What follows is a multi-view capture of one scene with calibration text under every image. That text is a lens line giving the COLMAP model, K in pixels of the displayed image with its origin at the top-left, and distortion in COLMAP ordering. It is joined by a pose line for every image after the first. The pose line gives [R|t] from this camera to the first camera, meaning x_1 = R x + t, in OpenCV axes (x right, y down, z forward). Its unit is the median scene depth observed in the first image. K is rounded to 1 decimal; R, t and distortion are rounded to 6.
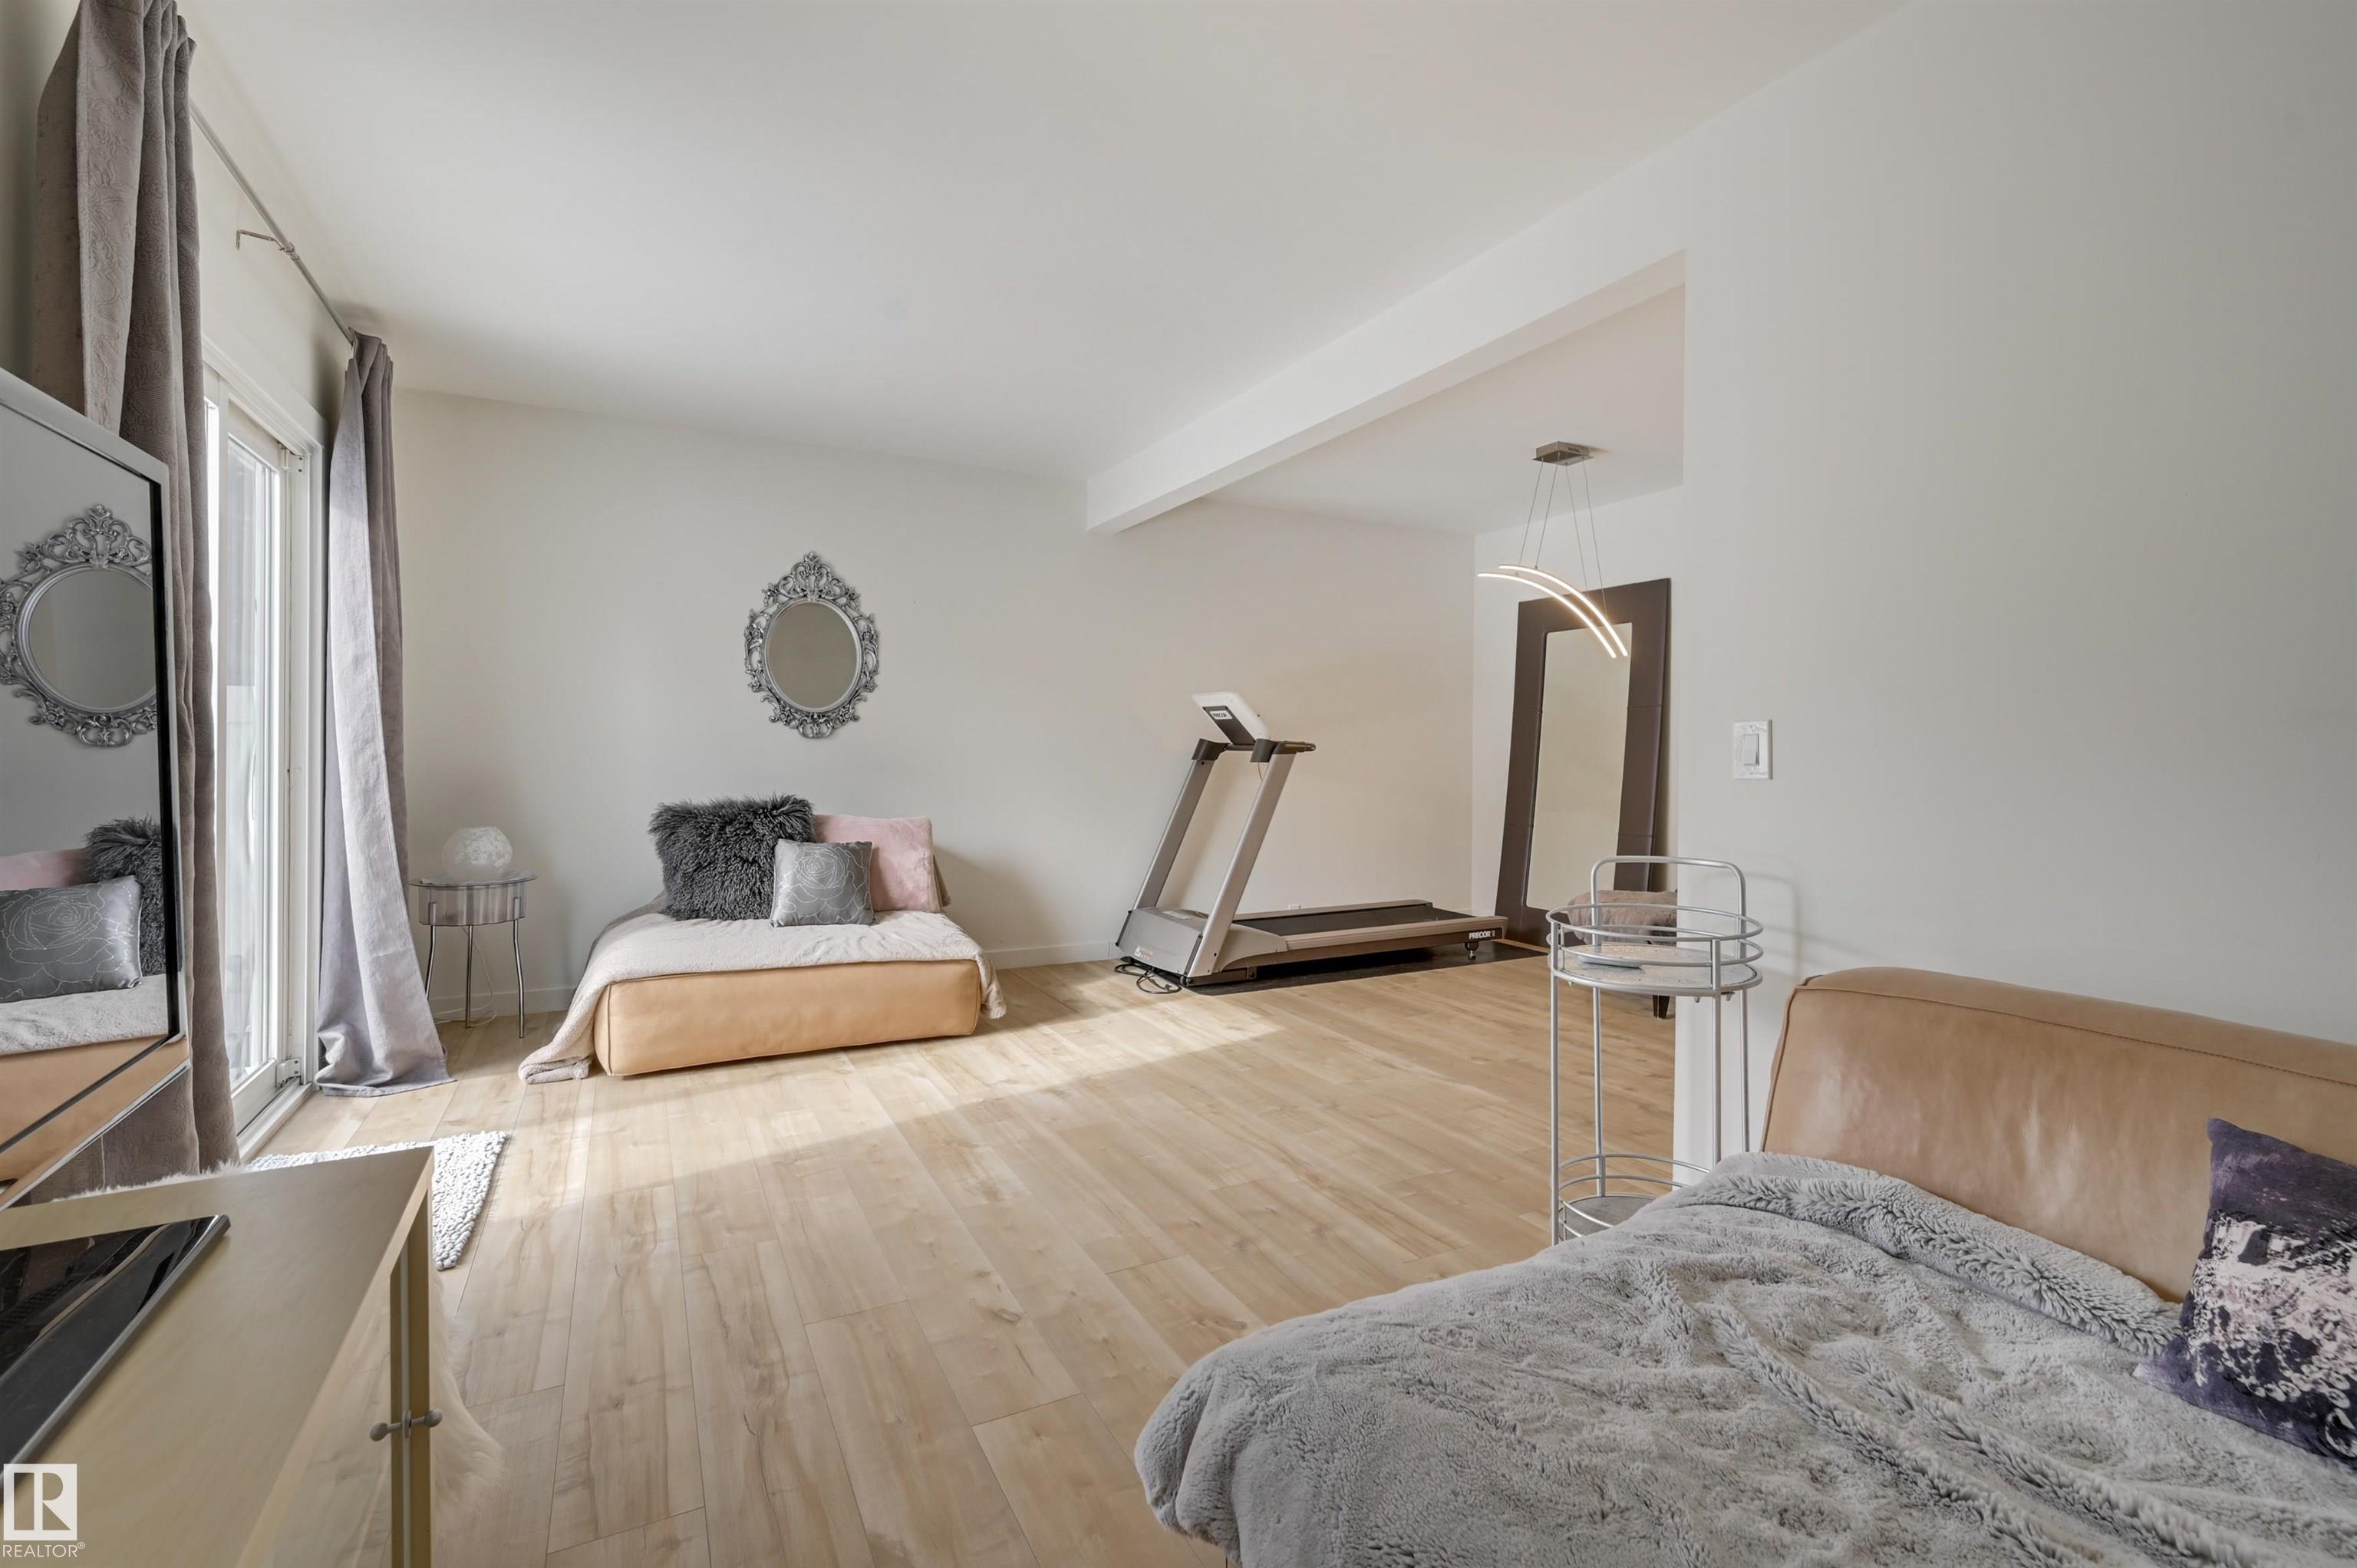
lens RADIAL K [[1026.6, 0, 1158.4], [0, 1026.6, 741.1], [0, 0, 1]] dist [-0.004399, -0.000269]
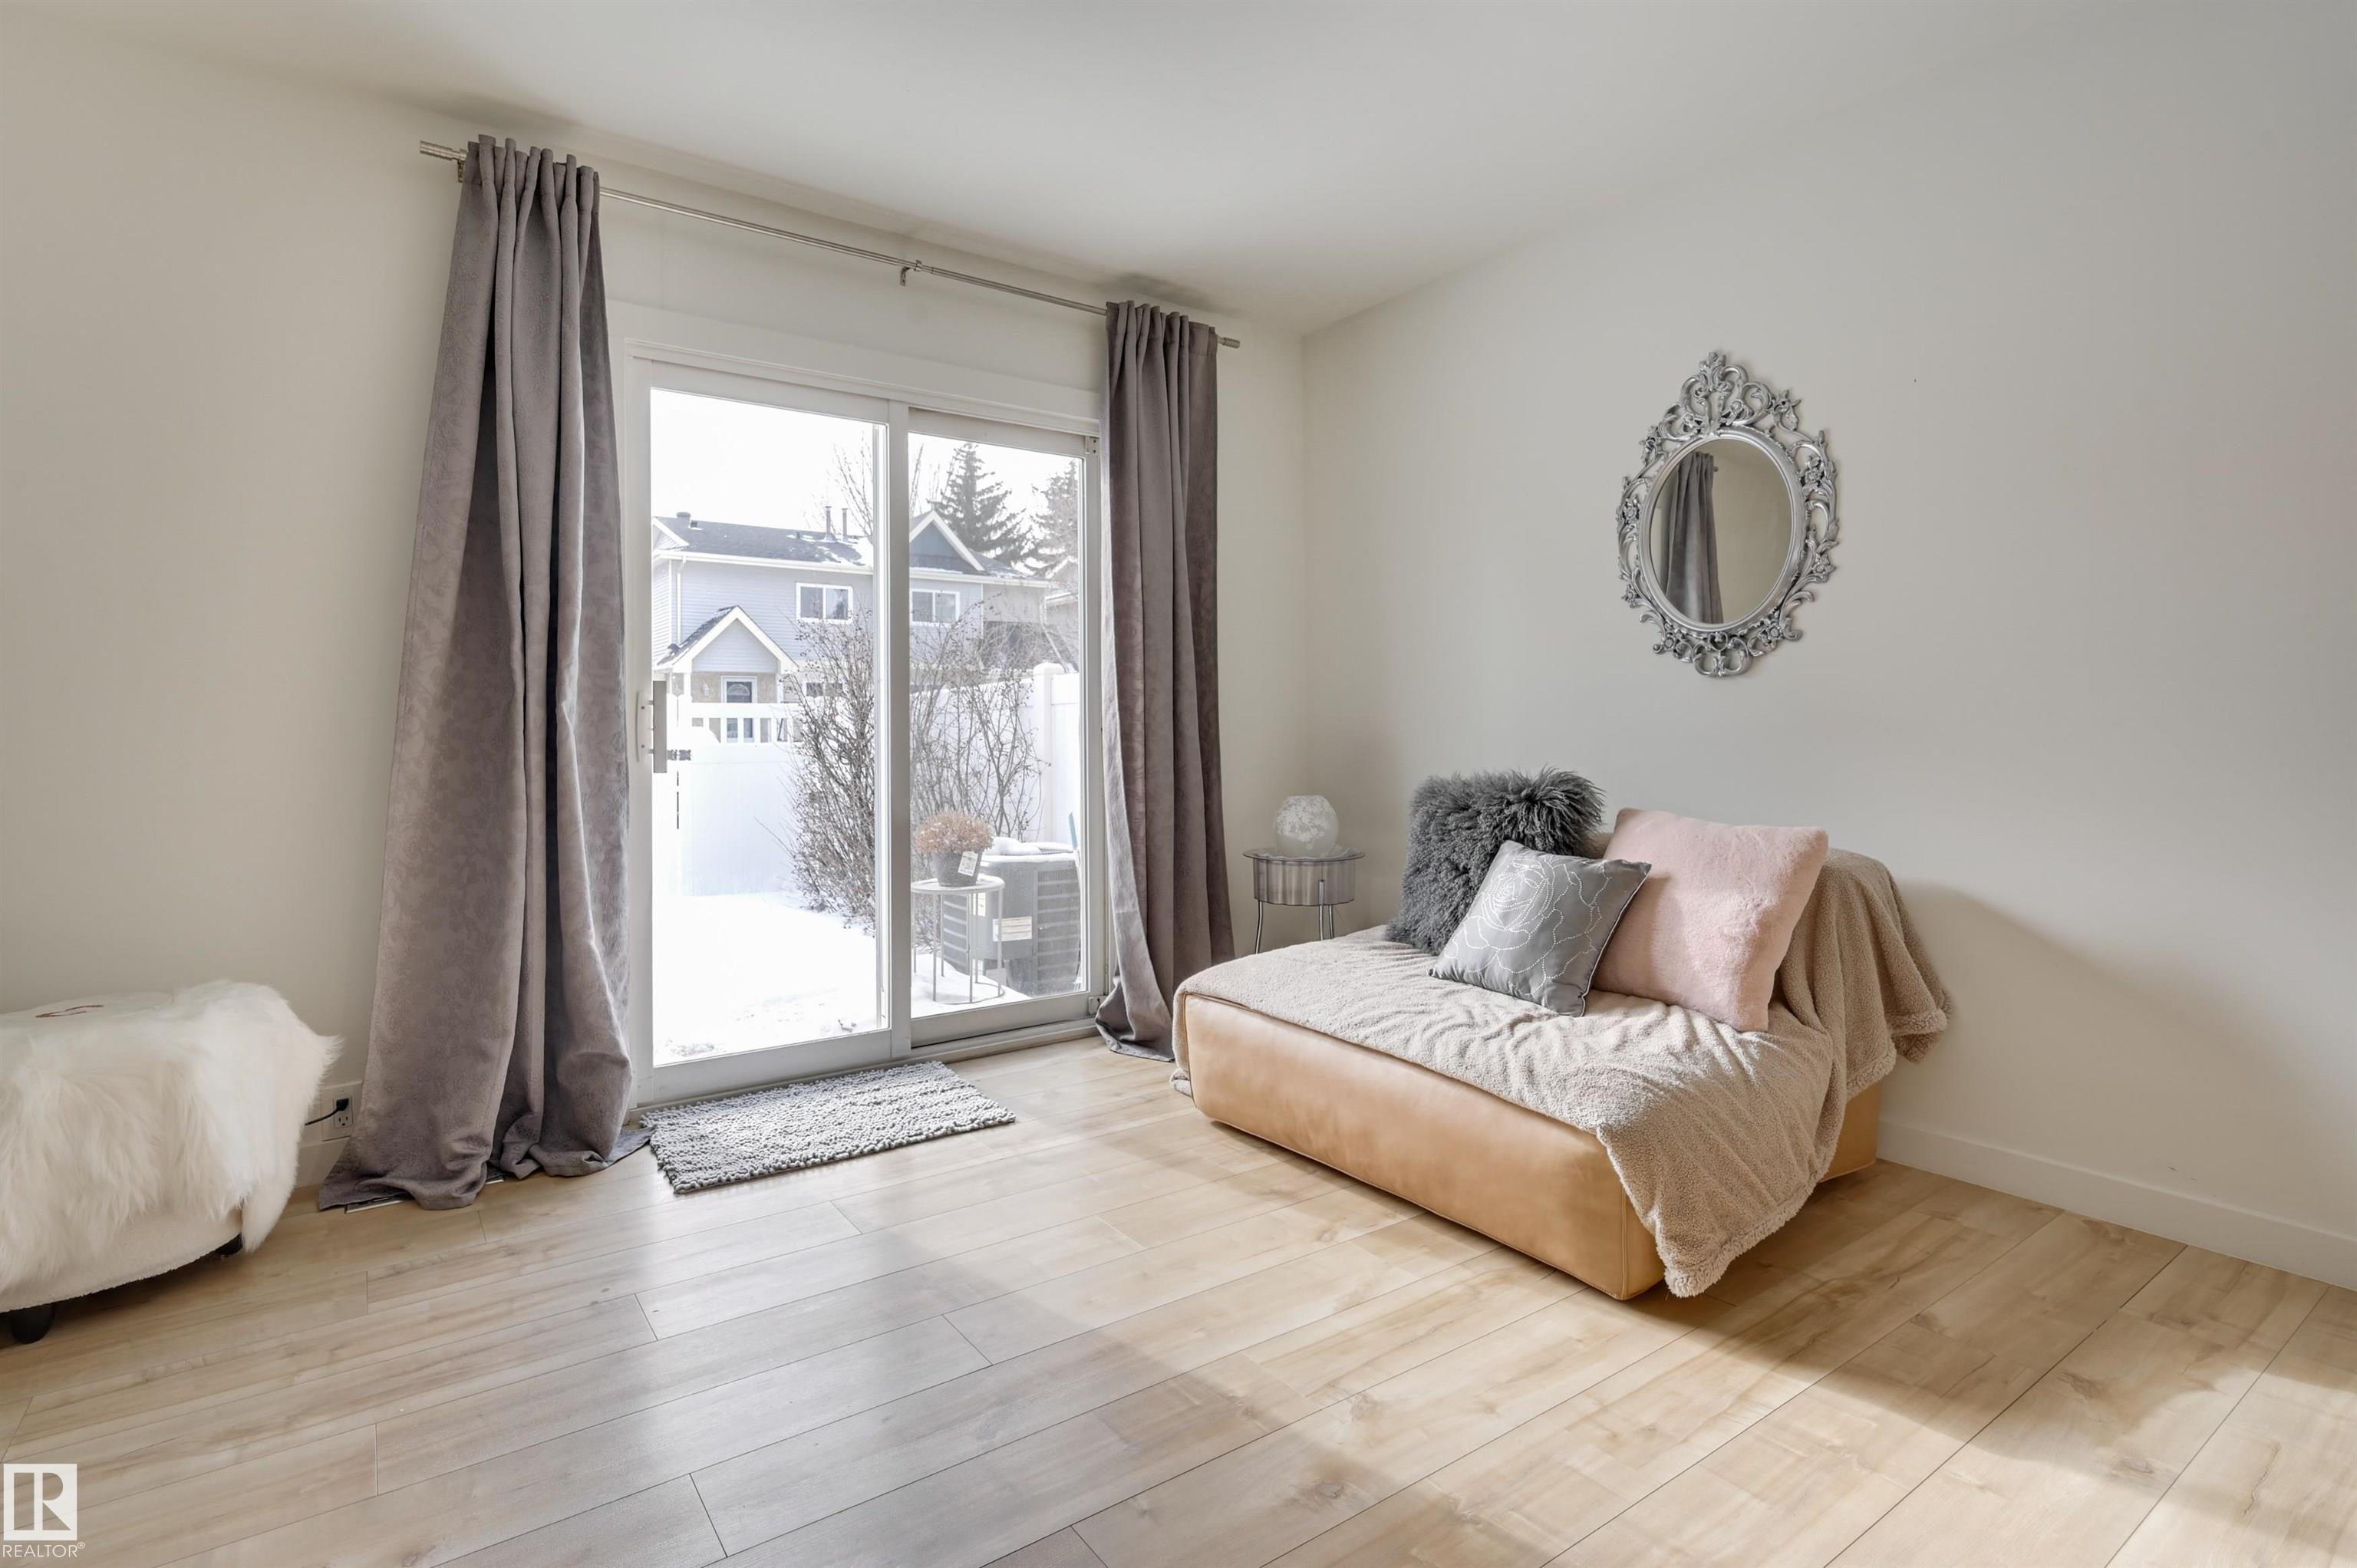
lens RADIAL K [[1146.8, 0, 1181.6], [0, 1146.8, 729.9], [0, 0, 1]] dist [-0.000634, 0.000103]
pose [[0.145668, -0.008406, -0.989298, 0.325830], [0.015962, 0.999854, -0.006146, 0.033840], [0.989205, -0.014896, 0.145780, 0.804405]]
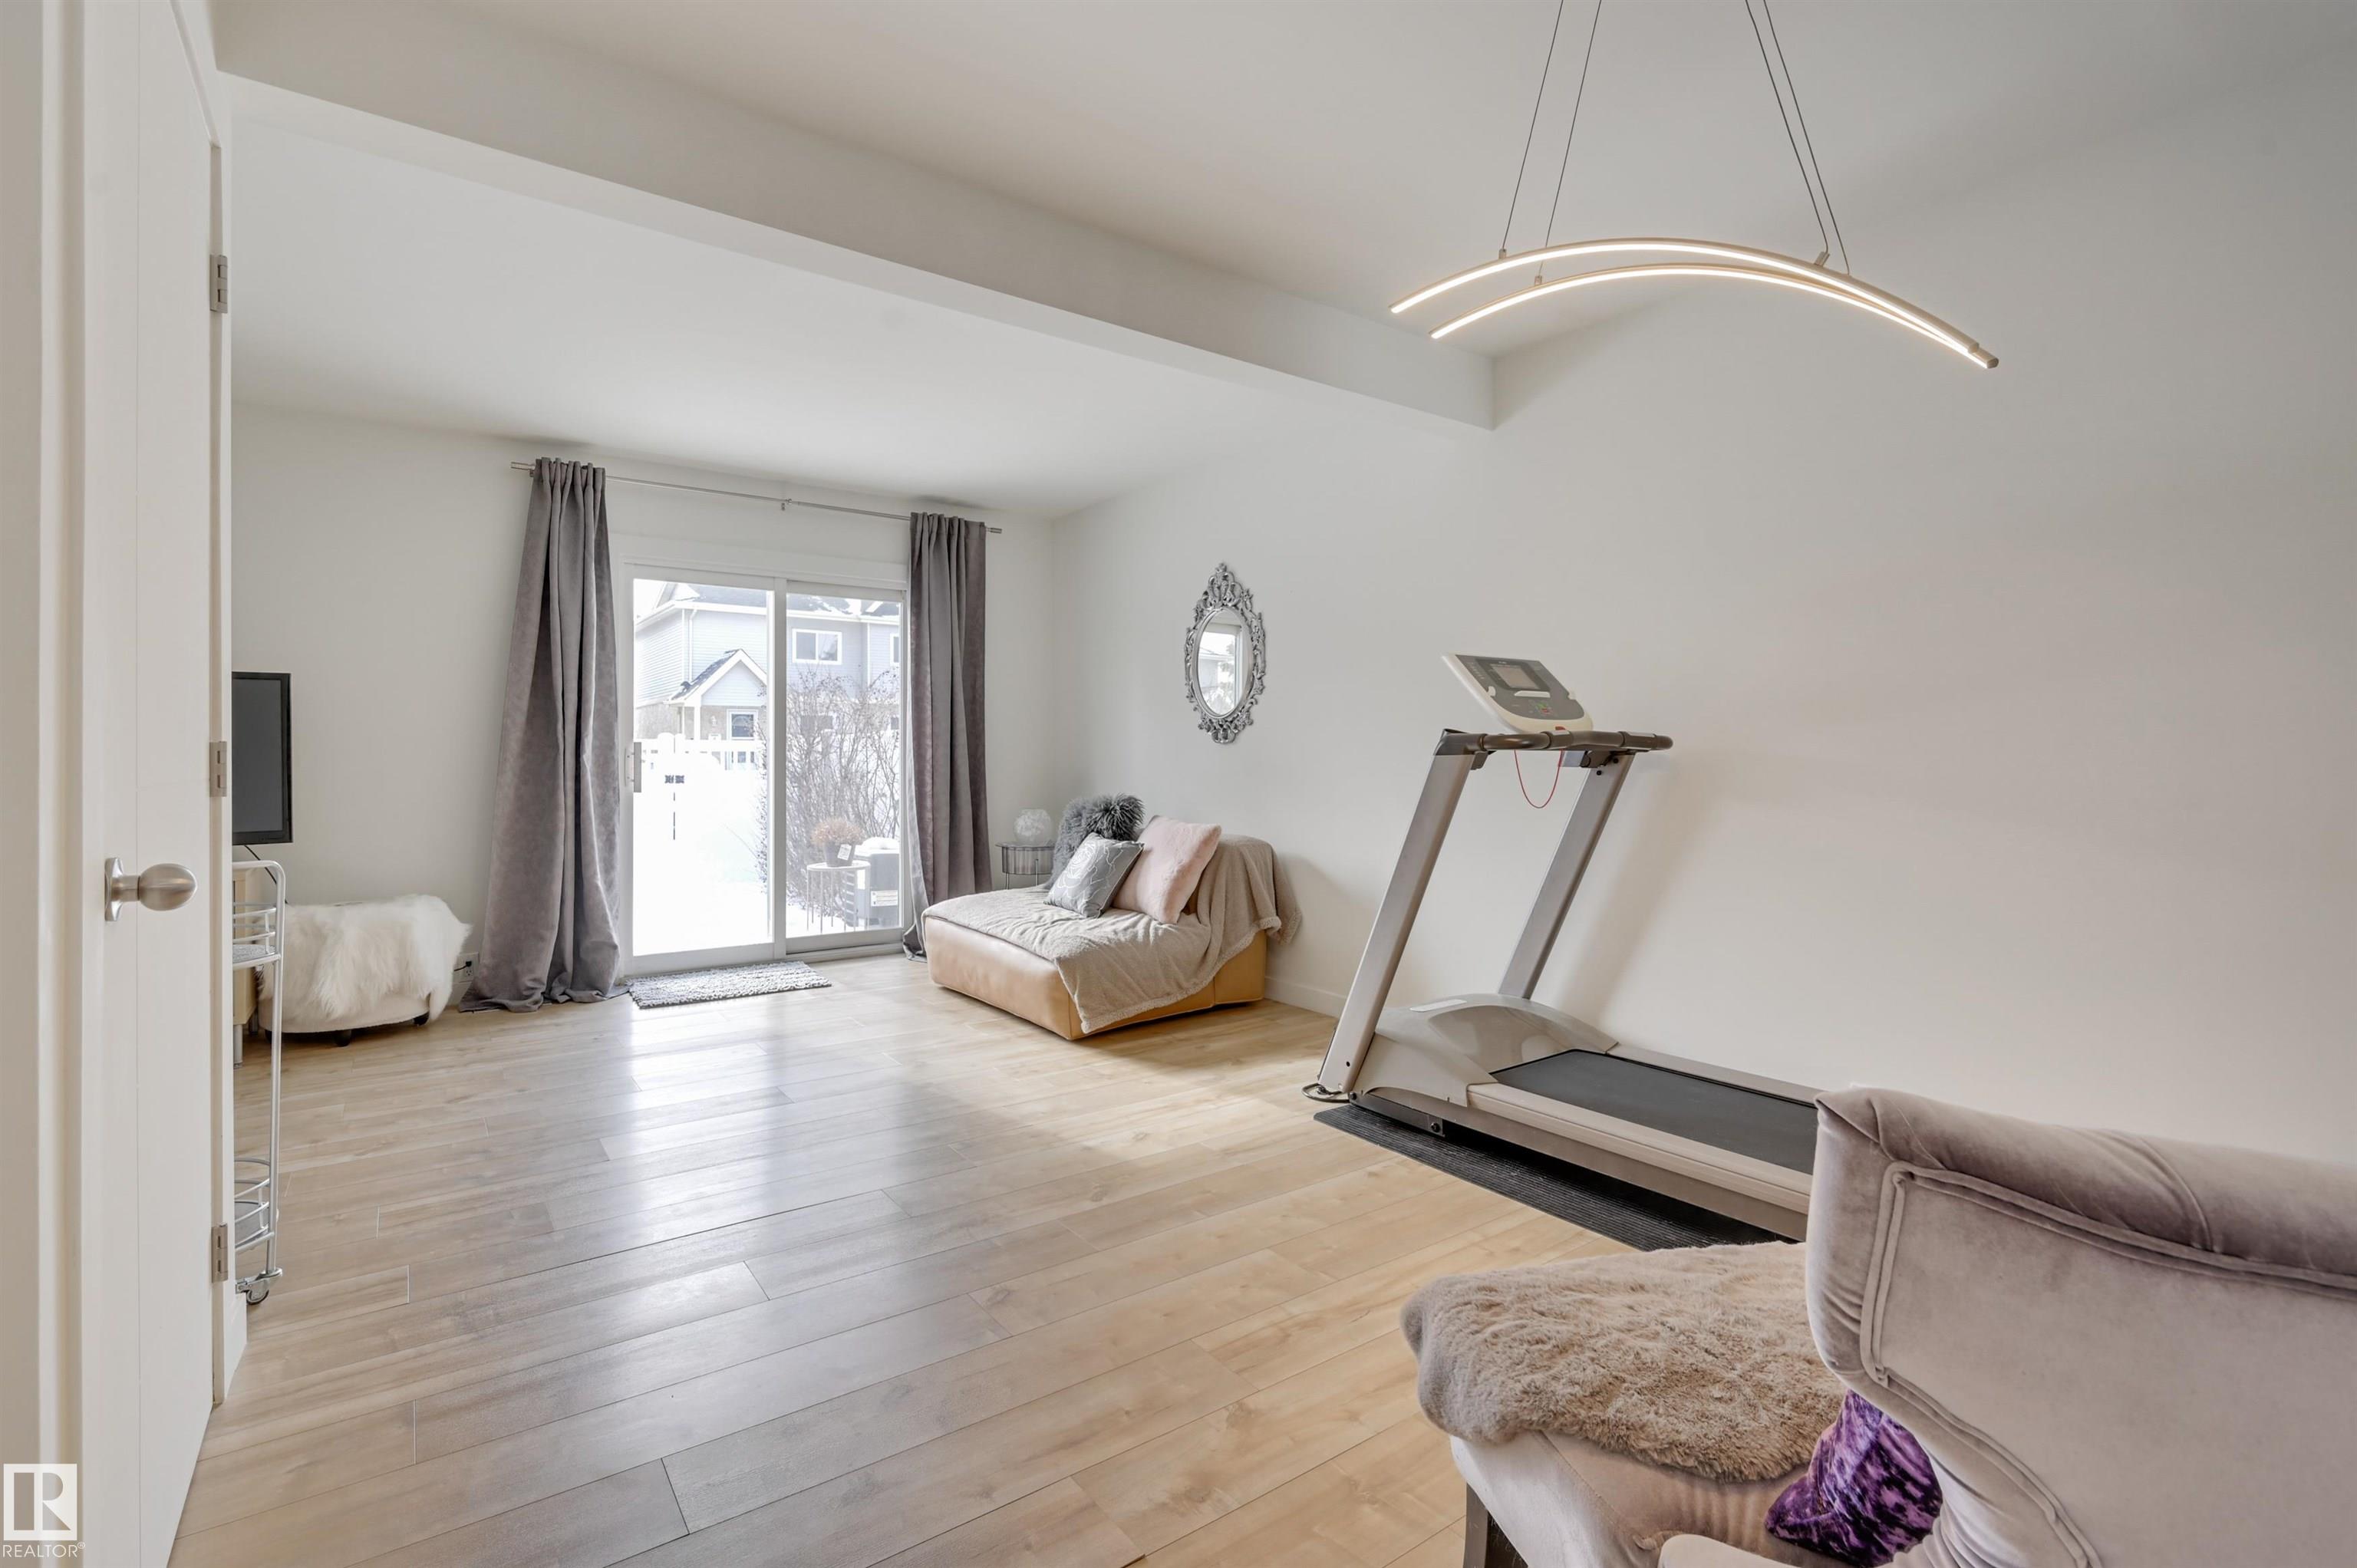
lens RADIAL K [[1053.2, 0, 1153.3], [0, 1053.2, 759.3], [0, 0, 1]] dist [-0.004982, -0.000173]
pose [[0.141454, -0.005039, -0.989932, 0.914550], [0.009186, 0.999951, -0.003777, 0.021404], [0.989902, -0.008559, 0.141493, 1.027561]]
